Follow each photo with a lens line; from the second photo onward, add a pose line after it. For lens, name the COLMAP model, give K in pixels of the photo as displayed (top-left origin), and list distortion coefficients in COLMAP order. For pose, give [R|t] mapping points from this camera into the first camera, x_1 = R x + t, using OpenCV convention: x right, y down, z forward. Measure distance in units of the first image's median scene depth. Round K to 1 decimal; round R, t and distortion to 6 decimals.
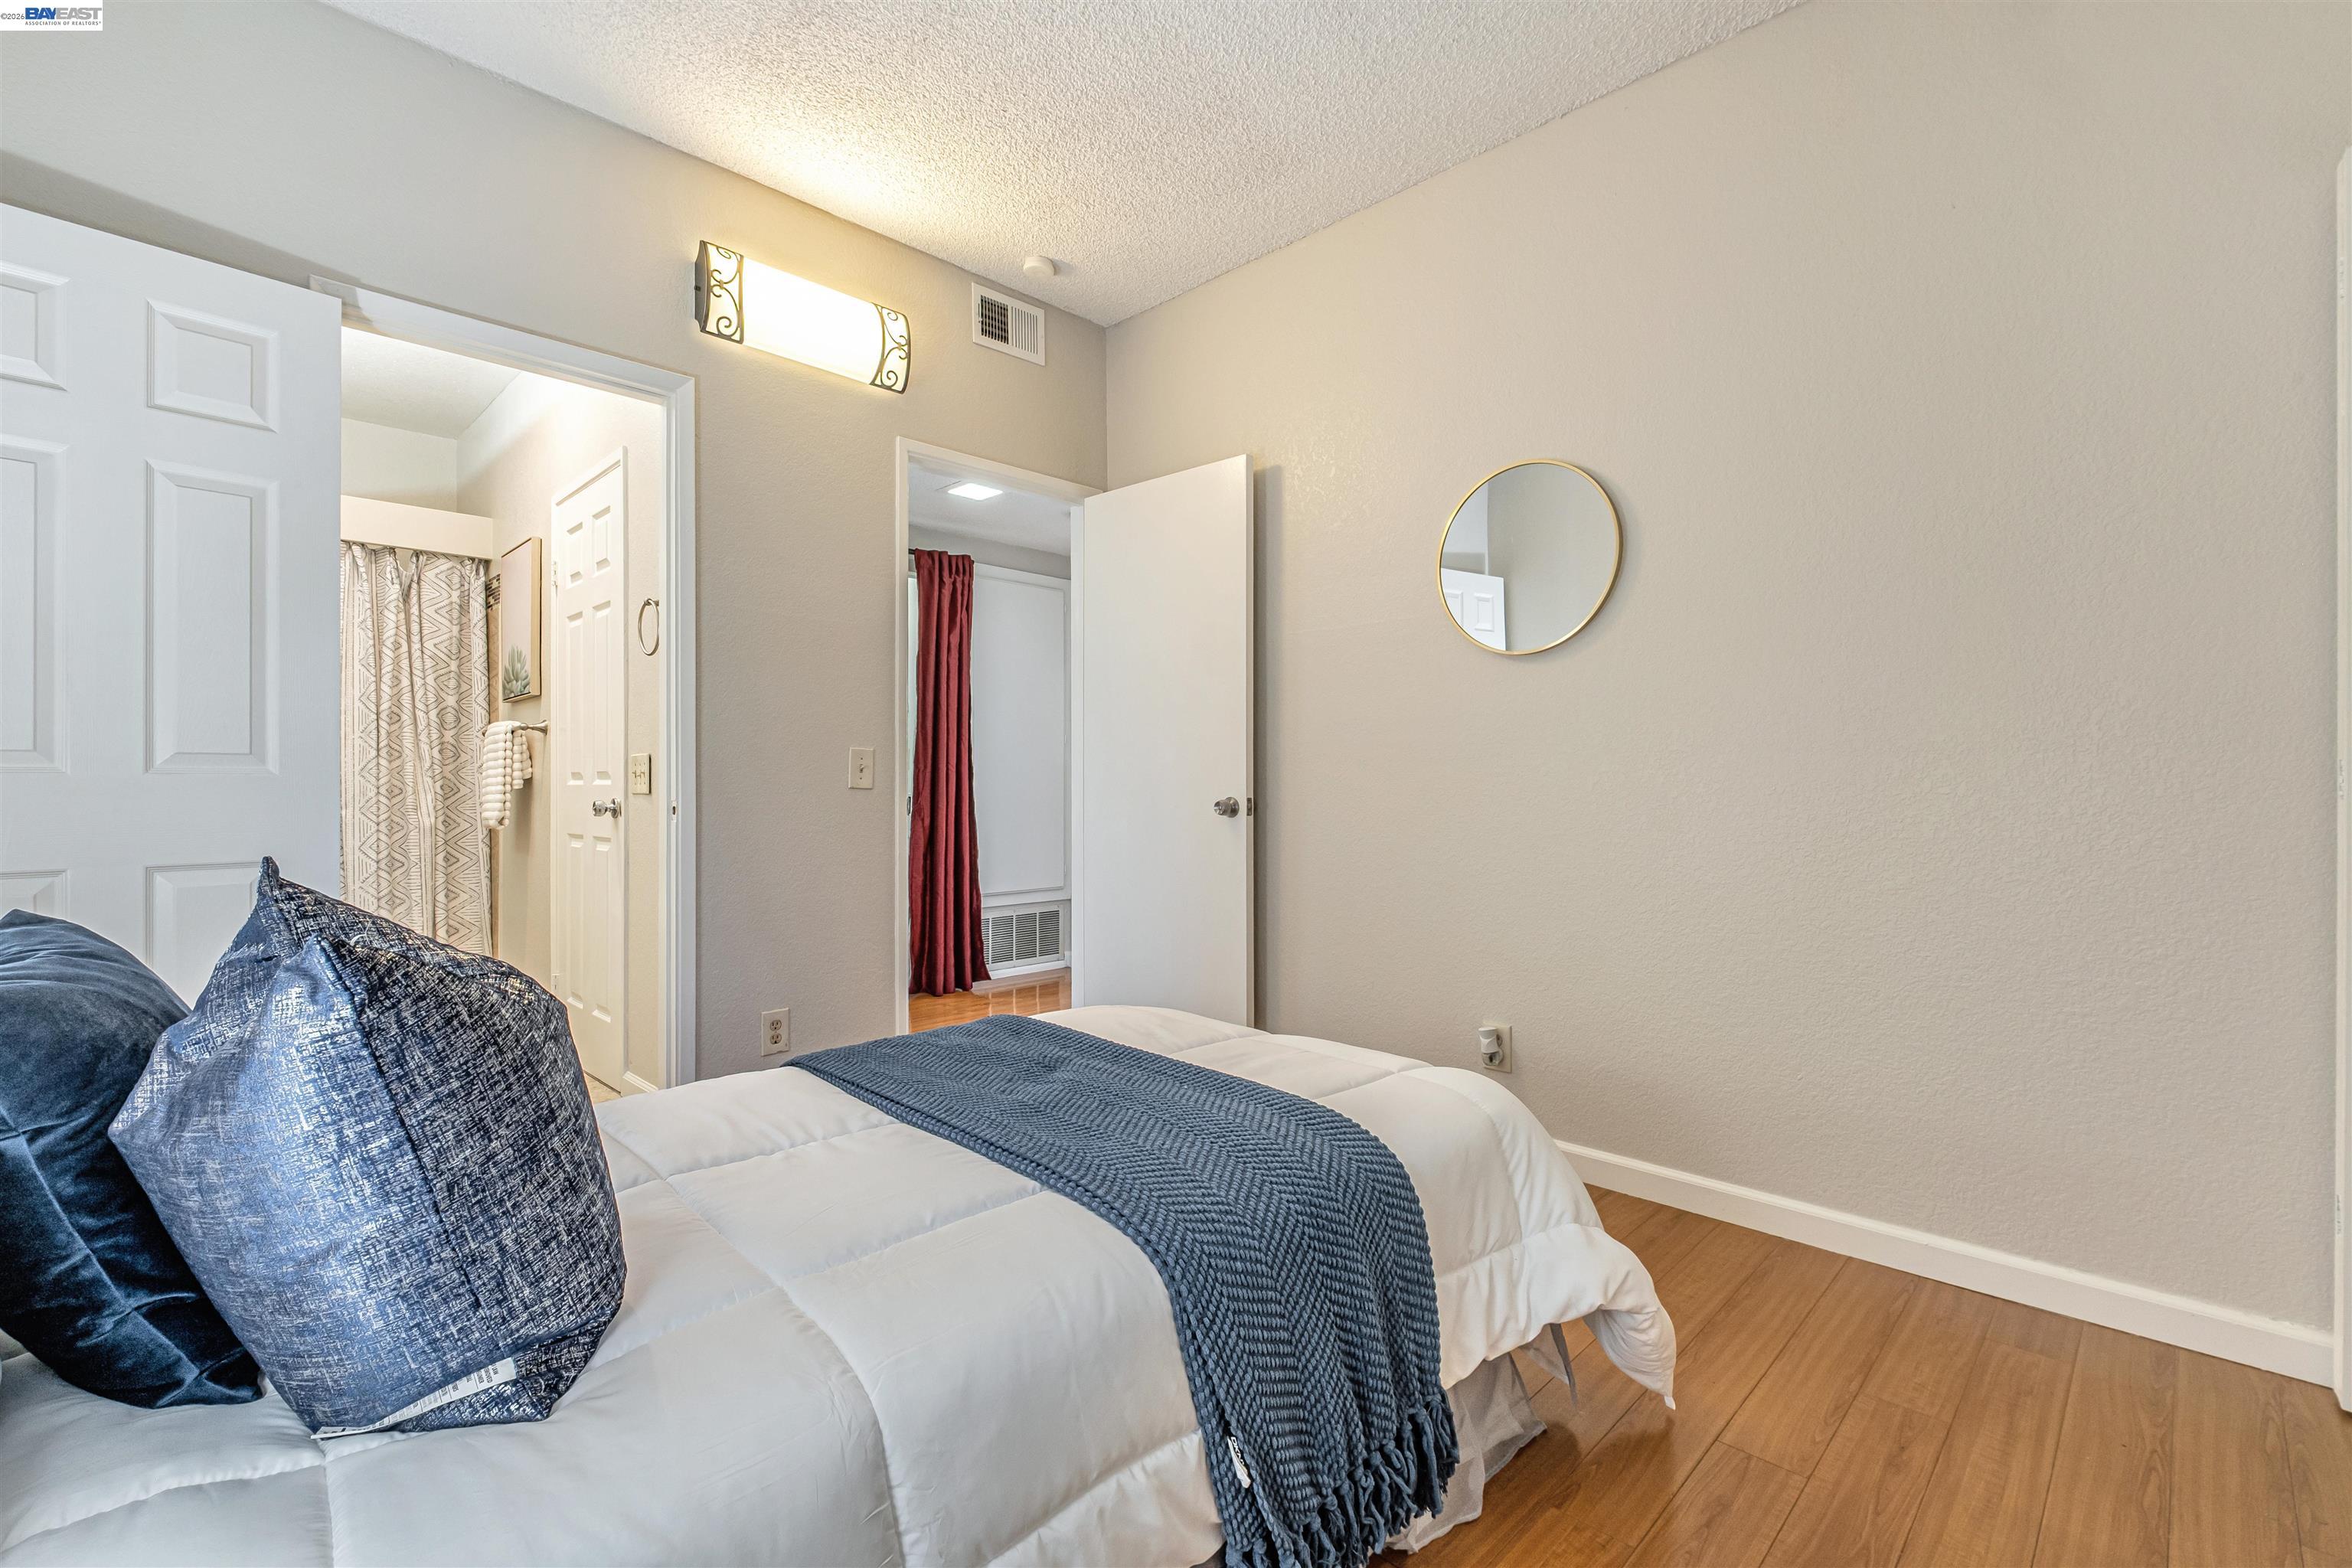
lens RADIAL K [[1022.6, 0, 1191.0], [0, 1022.6, 785.7], [0, 0, 1]] dist [0.004868, -0.003822]
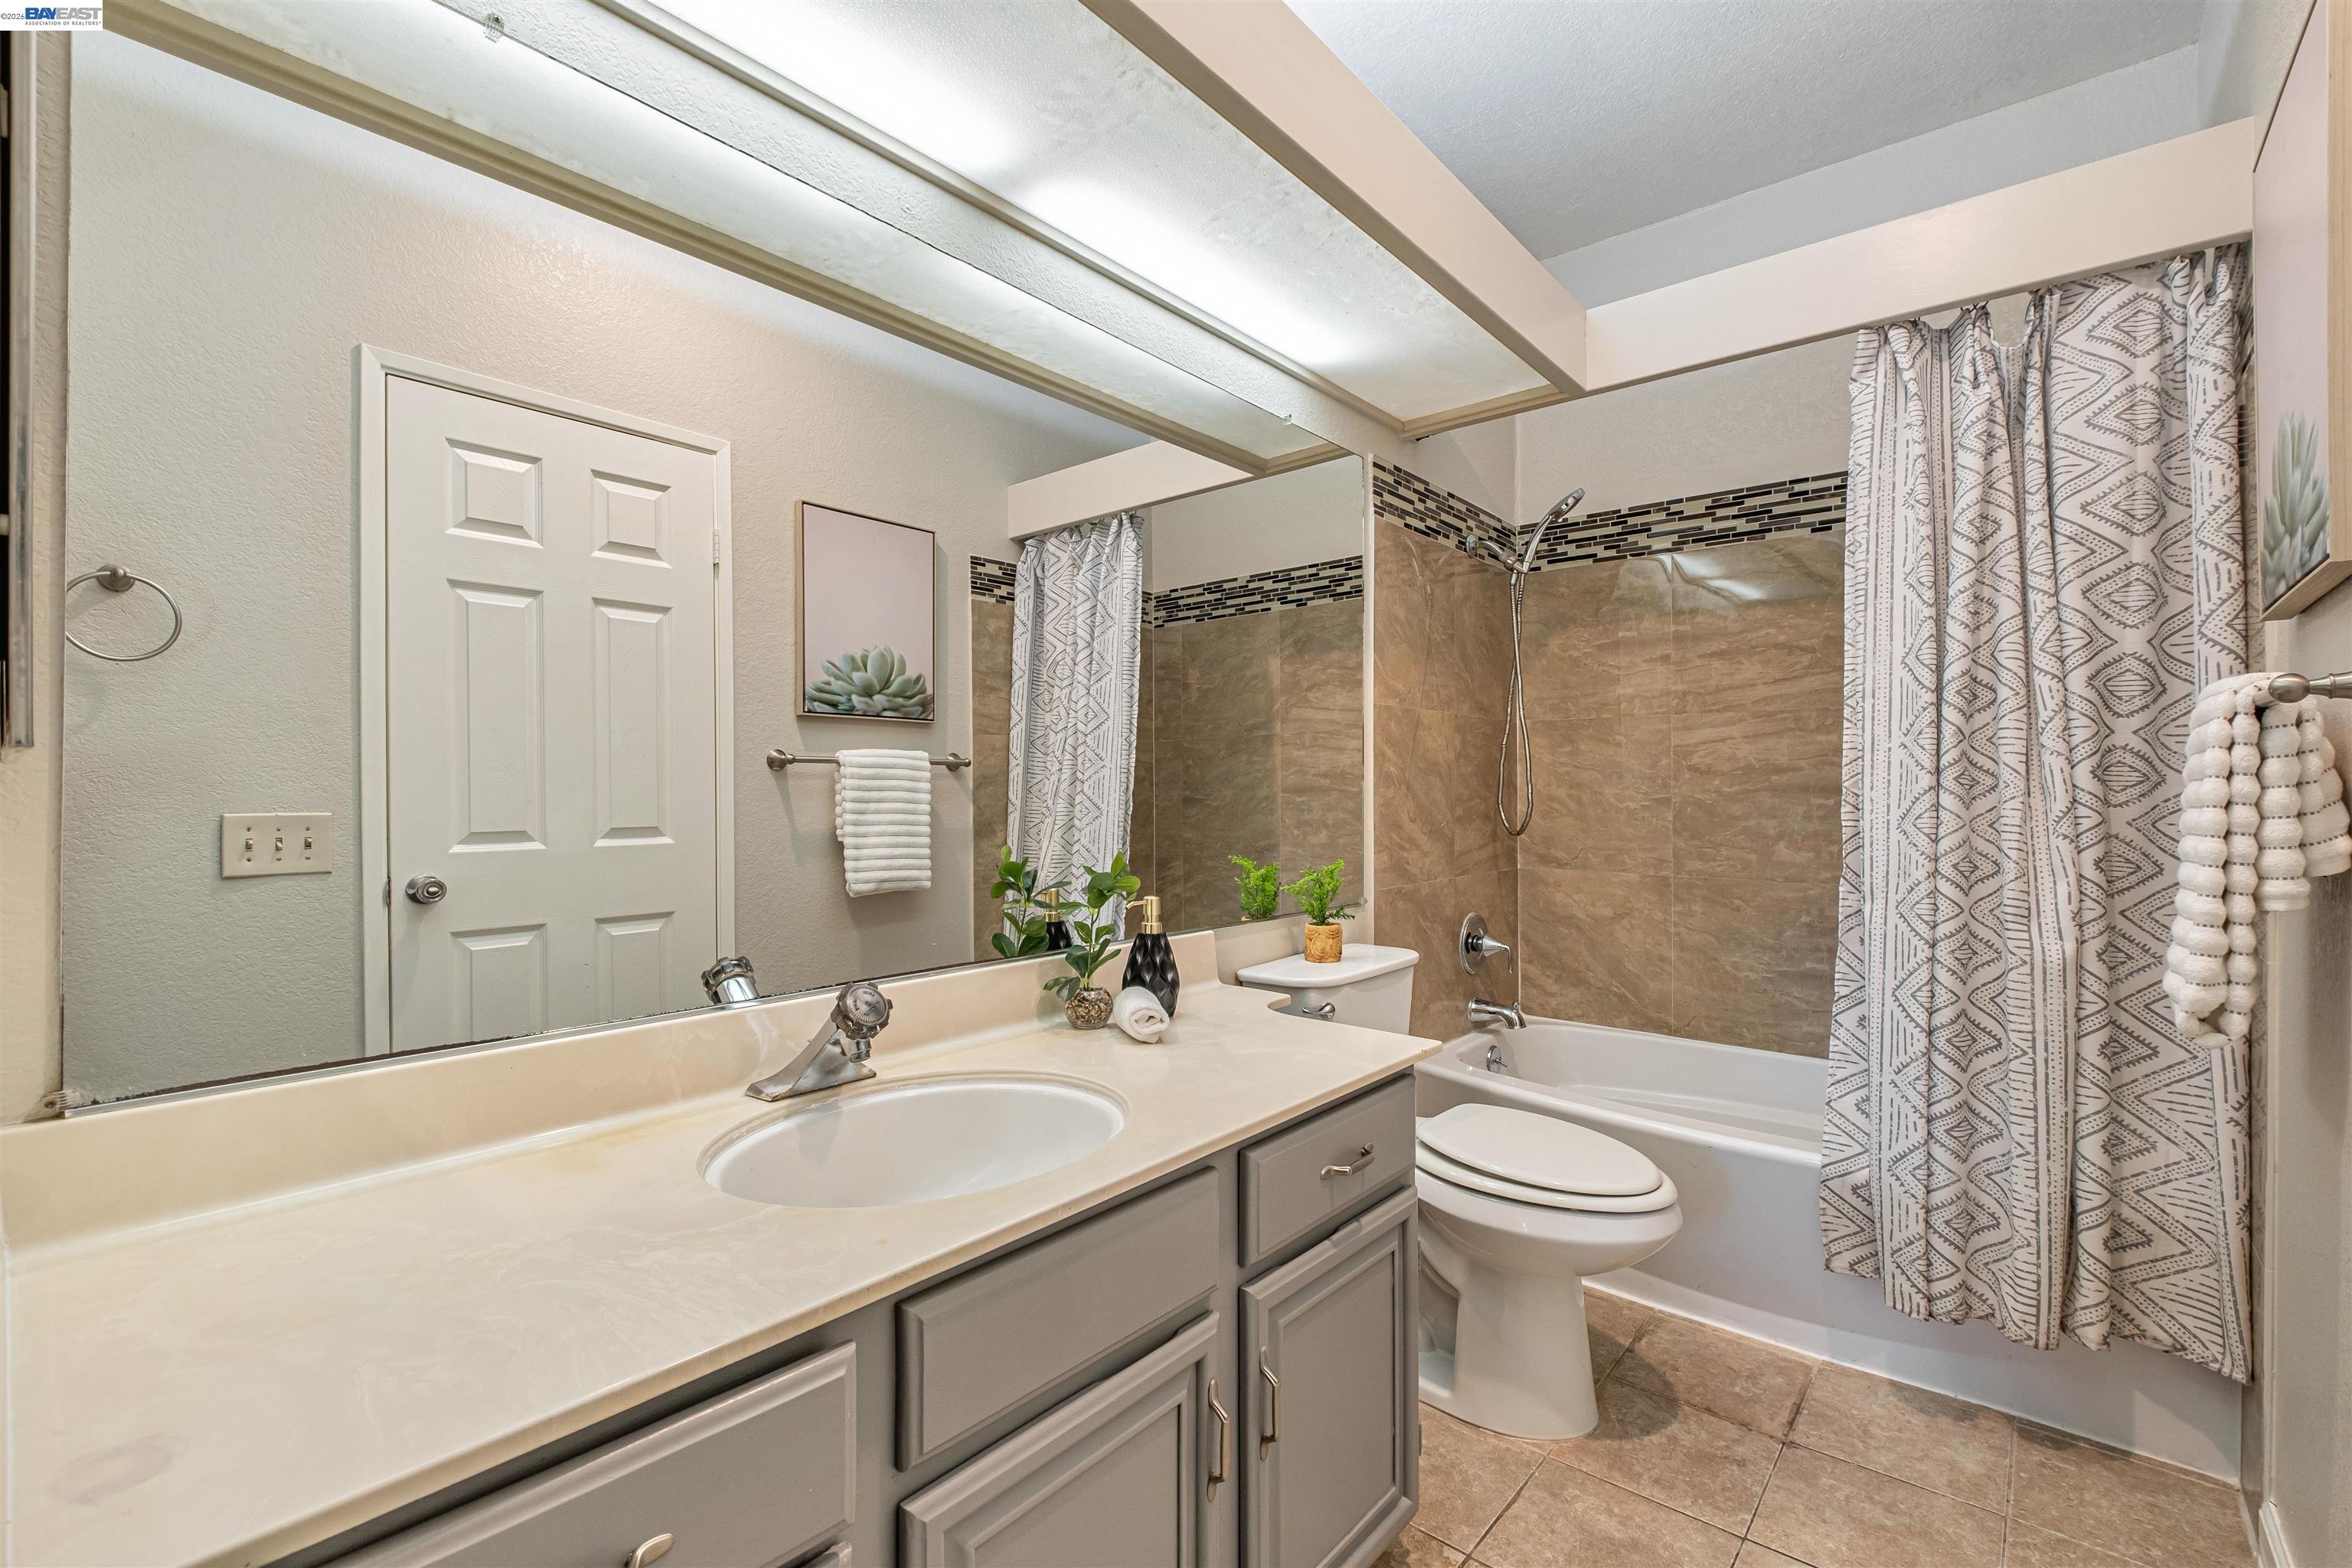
lens RADIAL K [[1022.6, 0, 1191.2], [0, 1022.6, 780.5], [0, 0, 1]] dist [0.004868, -0.003822]
pose [[0.074720, -0.000979, -0.997204, -0.372525], [0.004947, 0.999988, -0.000611, -0.032106], [0.997192, -0.004888, 0.074724, 0.634150]]
